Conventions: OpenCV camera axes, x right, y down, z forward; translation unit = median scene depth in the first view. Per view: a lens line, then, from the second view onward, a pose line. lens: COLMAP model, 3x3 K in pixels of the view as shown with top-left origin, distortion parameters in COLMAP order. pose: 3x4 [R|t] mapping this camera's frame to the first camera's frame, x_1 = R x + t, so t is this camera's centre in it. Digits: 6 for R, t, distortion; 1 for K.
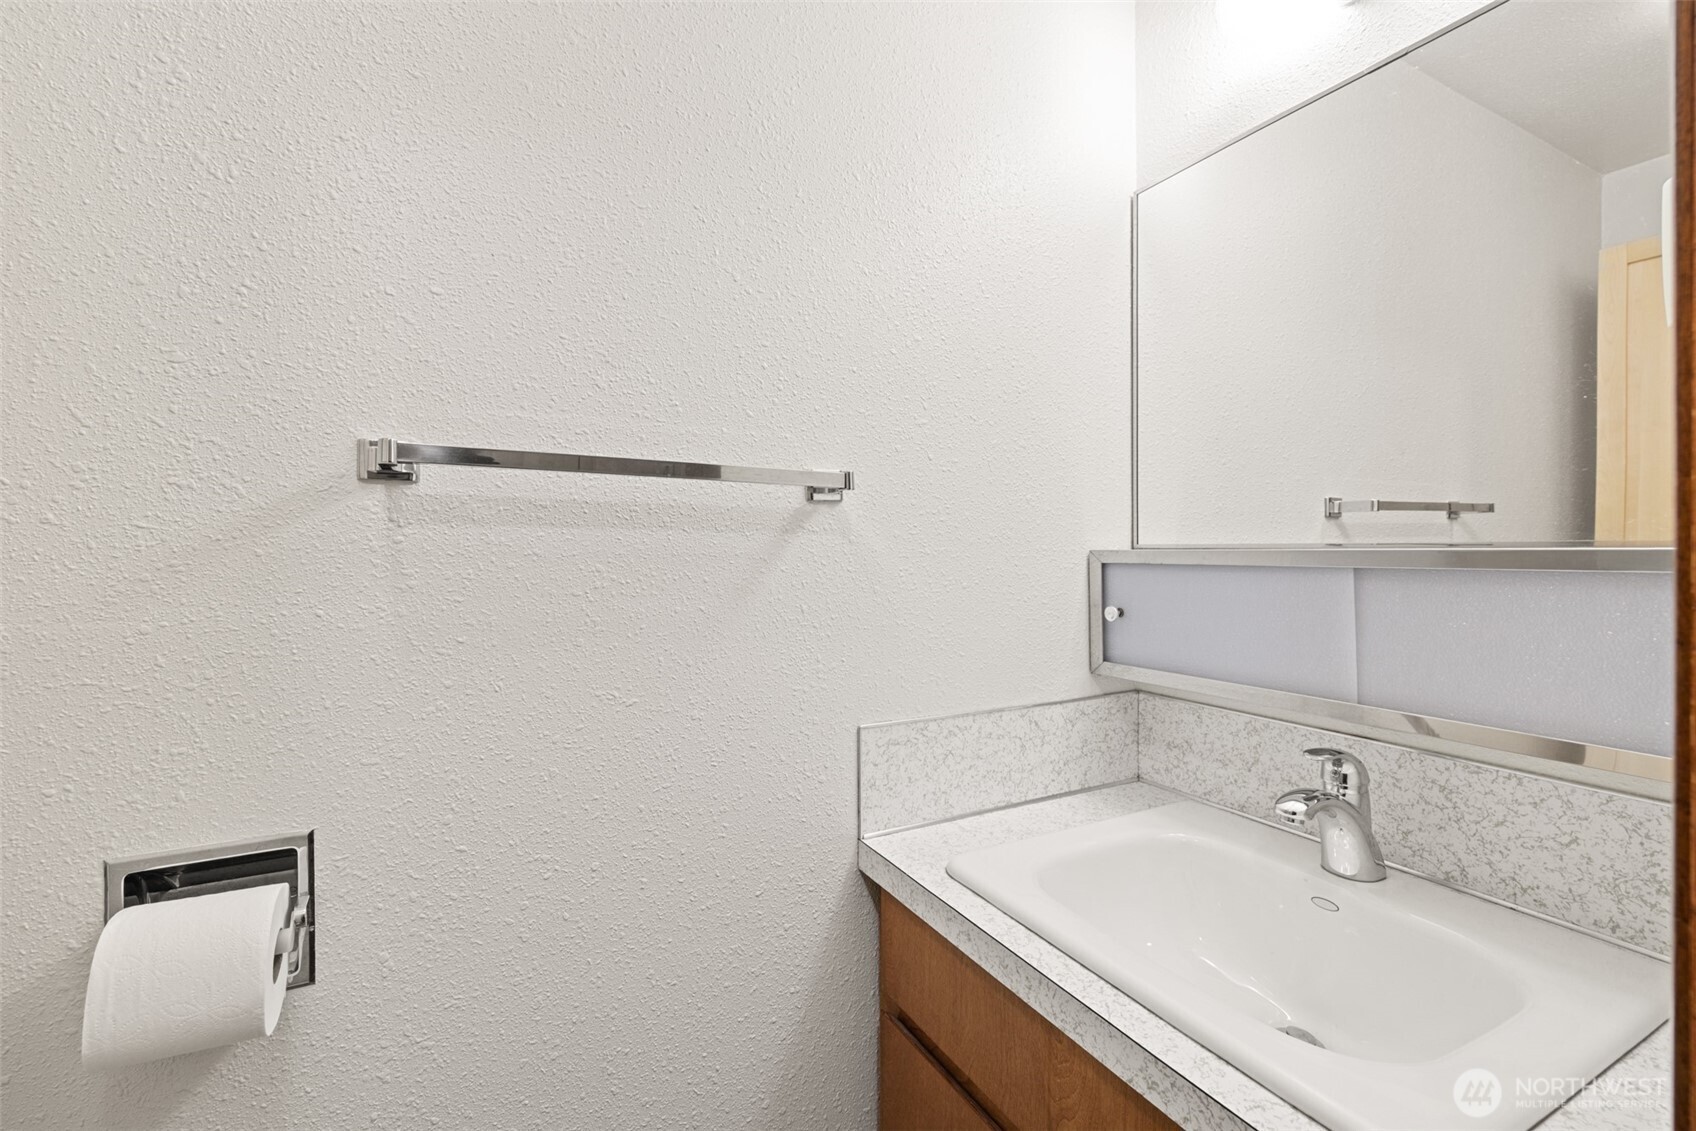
lens RADIAL K [[718.3, 0, 844.7], [0, 718.3, 559.0], [0, 0, 1]] dist [0.001809, -0.001103]
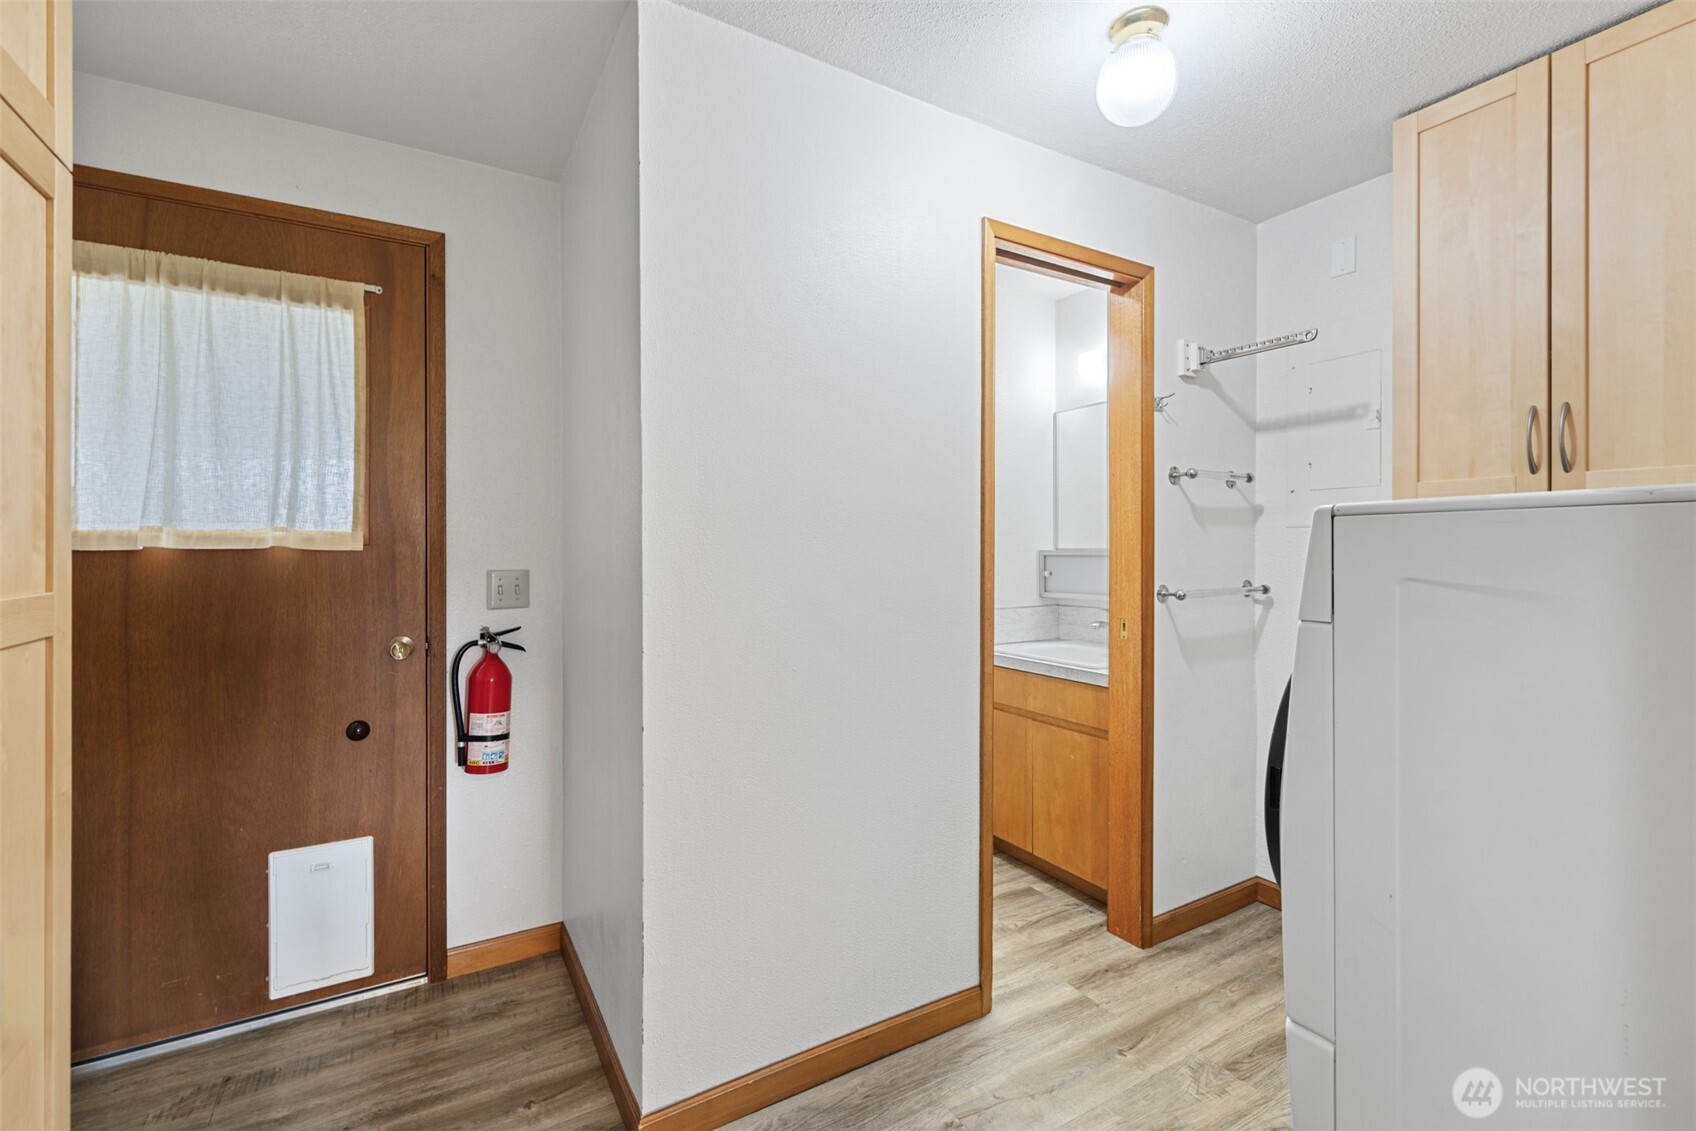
lens RADIAL K [[718.3, 0, 833.8], [0, 718.3, 554.8], [0, 0, 1]] dist [0.001809, -0.001103]
pose [[0.999486, -0.002749, 0.031926, -0.487157], [0.002969, 0.999972, -0.006828, 0.020967], [-0.031906, 0.006919, 0.999467, -1.586429]]
